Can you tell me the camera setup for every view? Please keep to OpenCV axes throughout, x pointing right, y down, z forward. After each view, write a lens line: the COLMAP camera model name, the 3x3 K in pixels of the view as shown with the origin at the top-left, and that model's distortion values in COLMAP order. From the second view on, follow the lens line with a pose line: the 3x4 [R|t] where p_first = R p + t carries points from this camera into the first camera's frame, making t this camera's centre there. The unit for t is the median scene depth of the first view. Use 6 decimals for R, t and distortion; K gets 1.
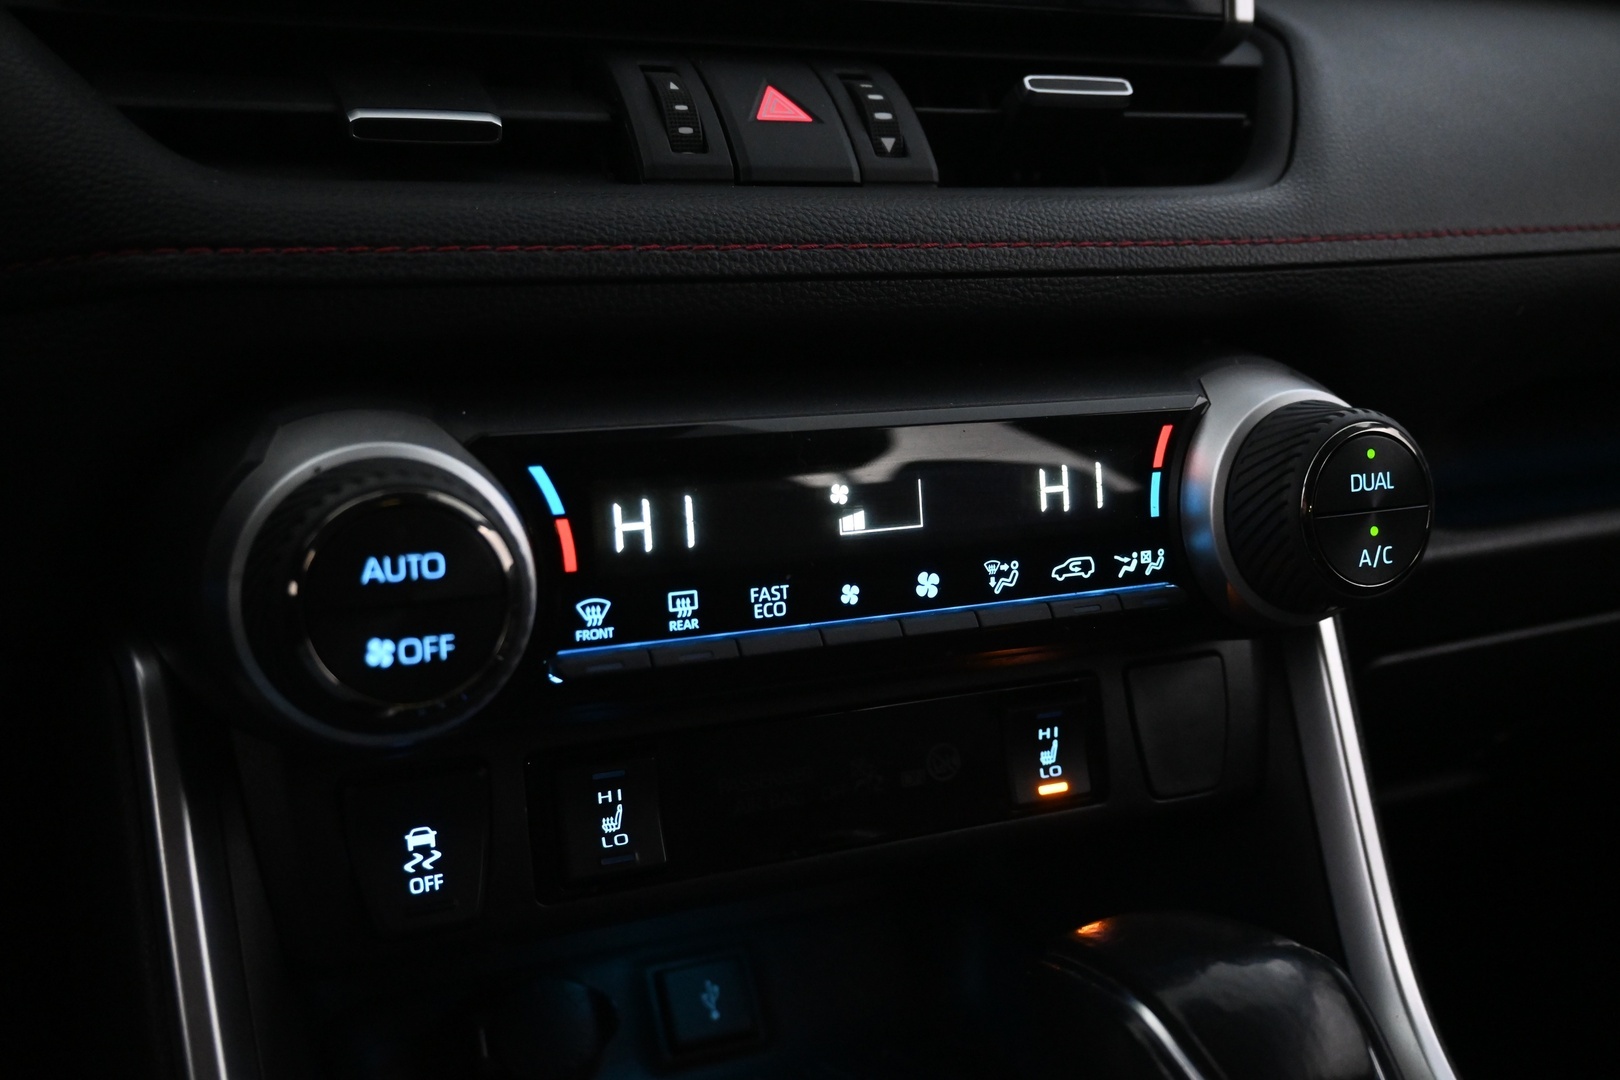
lens RADIAL K [[1599.2, 0, 812.7], [0, 1599.2, 538.1], [0, 0, 1]] dist [-0.004512, 0.000000]
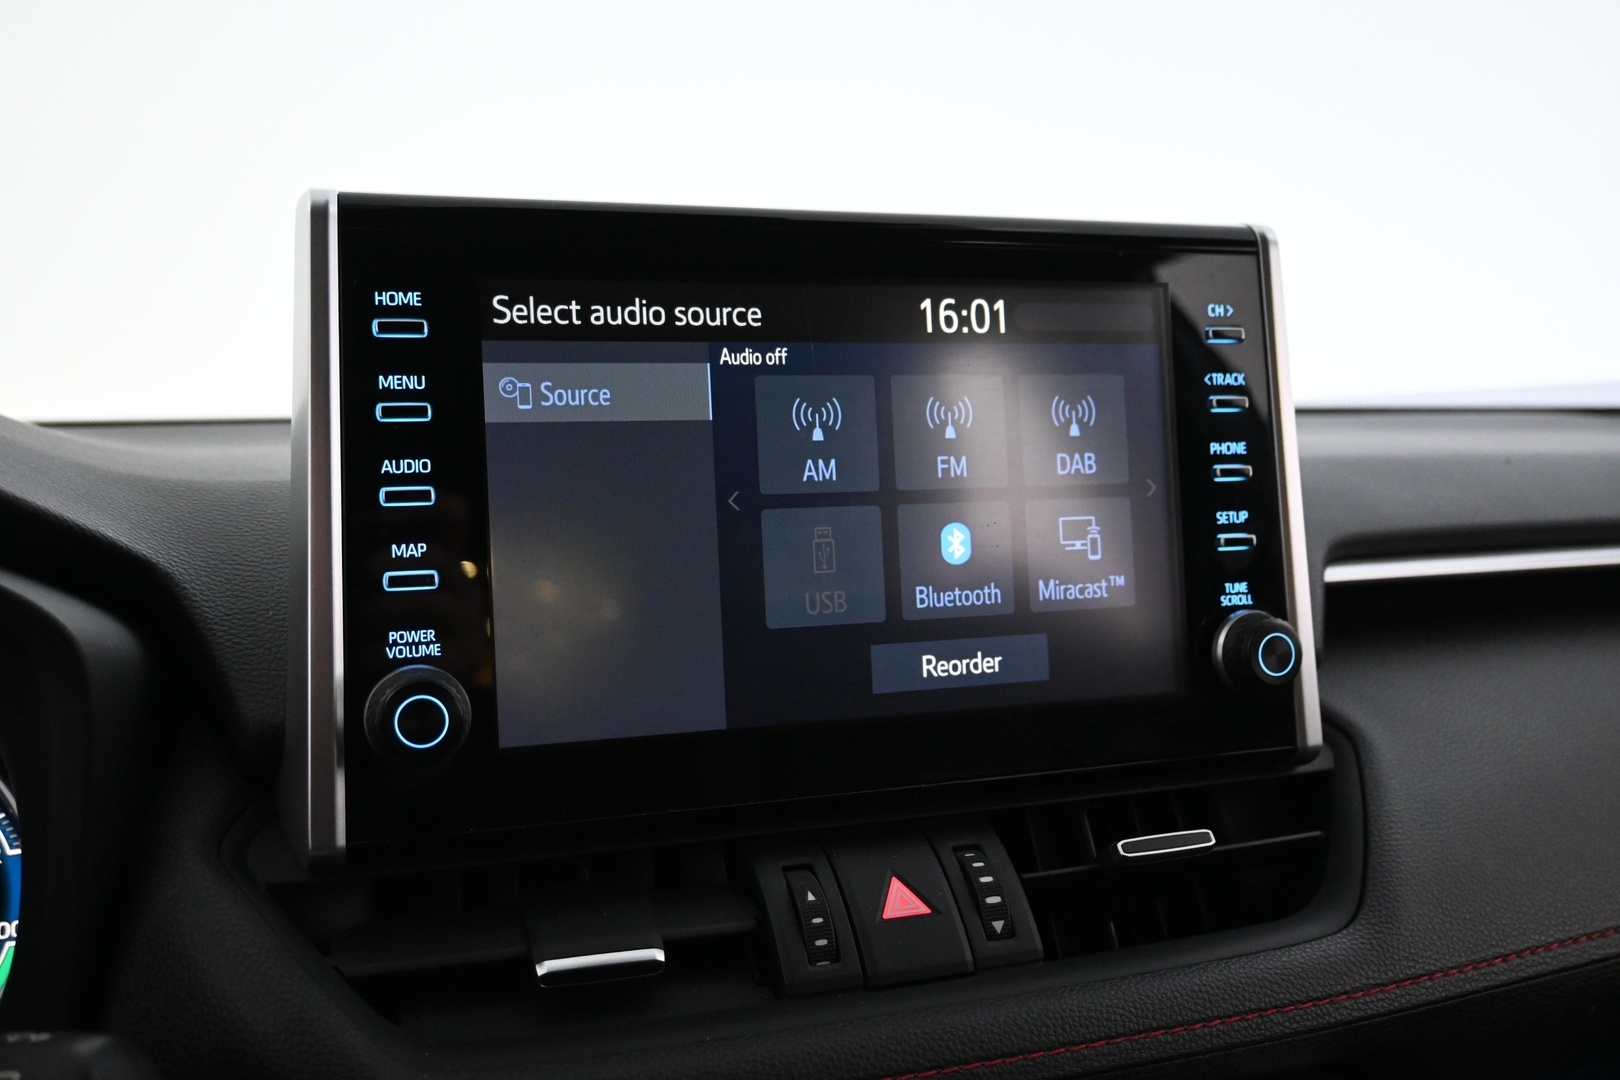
lens RADIAL K [[1445.3, 0, 811.8], [0, 1445.3, 541.5], [0, 0, 1]] dist [-0.007771, -0.000964]
pose [[0.995166, -0.020189, -0.096105, 0.020176], [0.005091, 0.987929, -0.154822, -0.374256], [0.098071, 0.153584, 0.983257, -0.075882]]
